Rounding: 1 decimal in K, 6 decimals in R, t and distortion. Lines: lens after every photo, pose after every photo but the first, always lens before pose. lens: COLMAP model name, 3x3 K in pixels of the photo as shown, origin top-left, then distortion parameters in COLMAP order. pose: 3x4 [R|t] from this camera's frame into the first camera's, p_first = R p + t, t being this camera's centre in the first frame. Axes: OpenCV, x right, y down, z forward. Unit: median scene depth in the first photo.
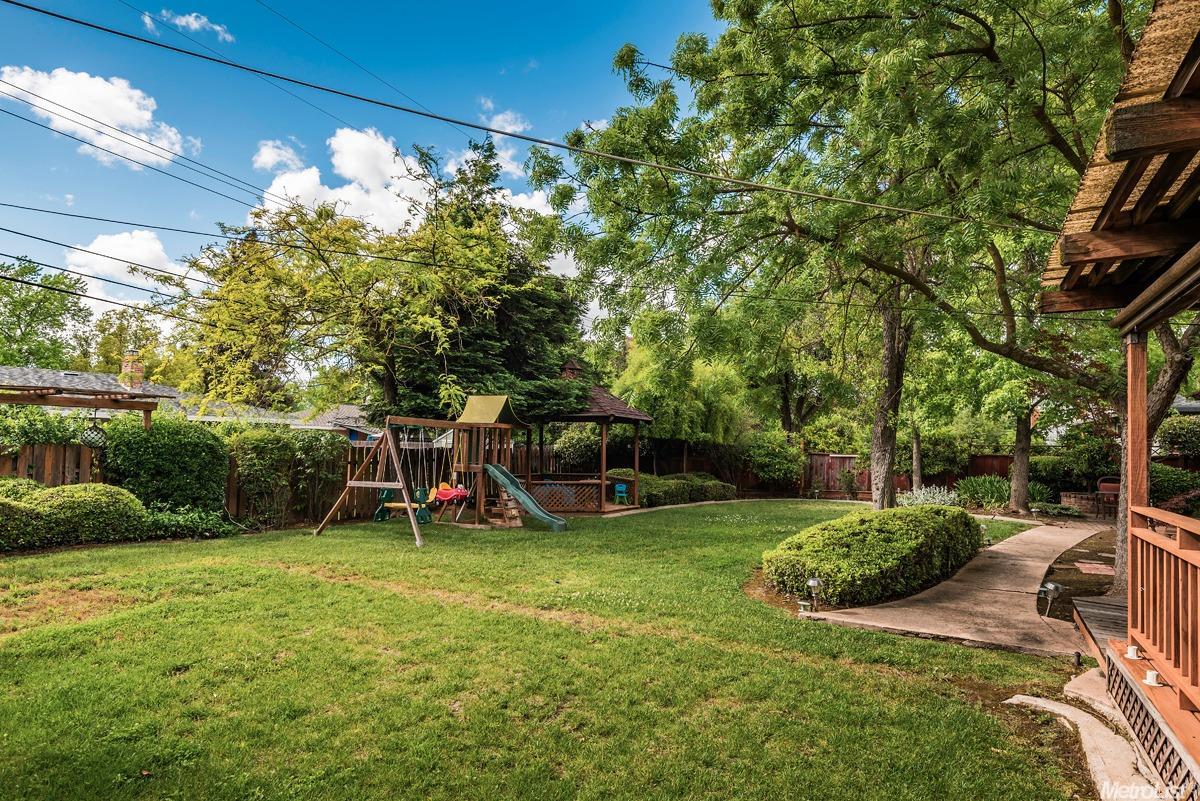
lens RADIAL K [[675.0, 0, 600.2], [0, 675.0, 399.2], [0, 0, 1]] dist [0.002882, 0.000873]
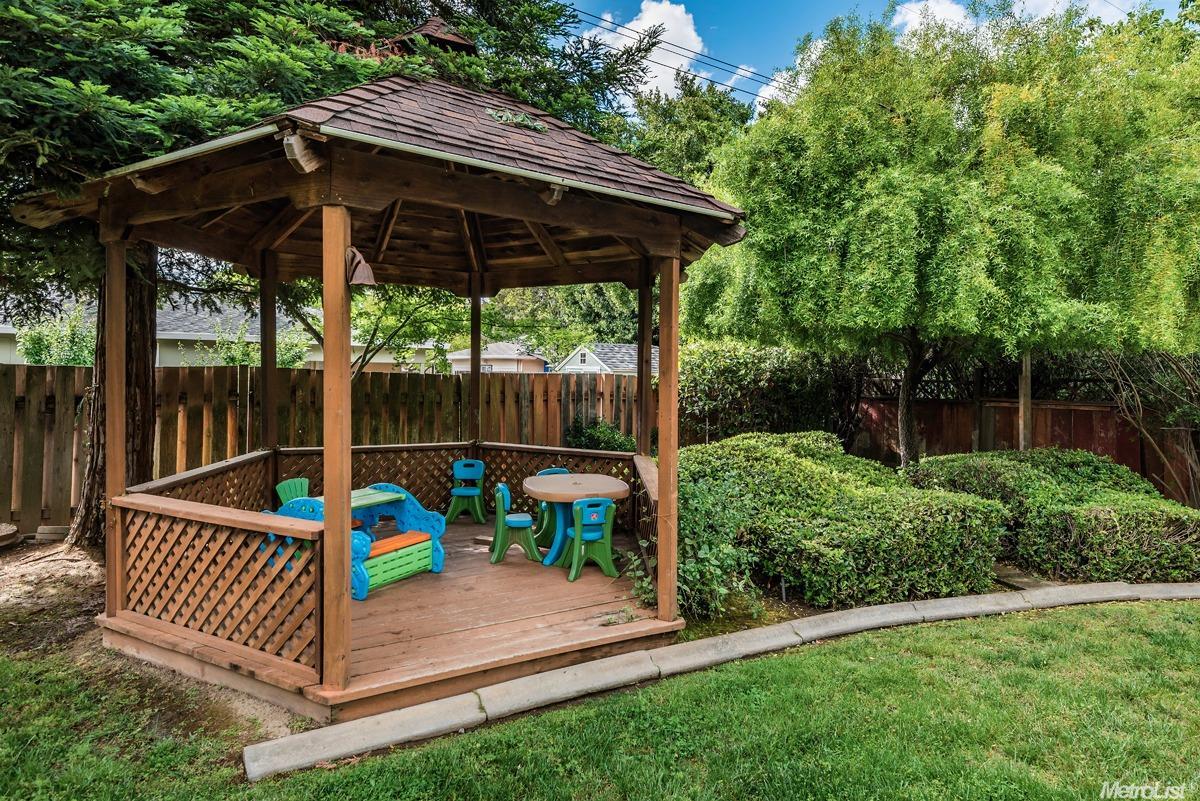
lens RADIAL K [[675.0, 0, 597.2], [0, 675.0, 402.0], [0, 0, 1]] dist [0.002882, 0.000873]
pose [[0.870888, 0.009232, -0.491396, 0.126767], [0.033635, 0.996360, 0.078329, 0.061908], [0.490330, -0.084744, 0.867407, 0.721614]]
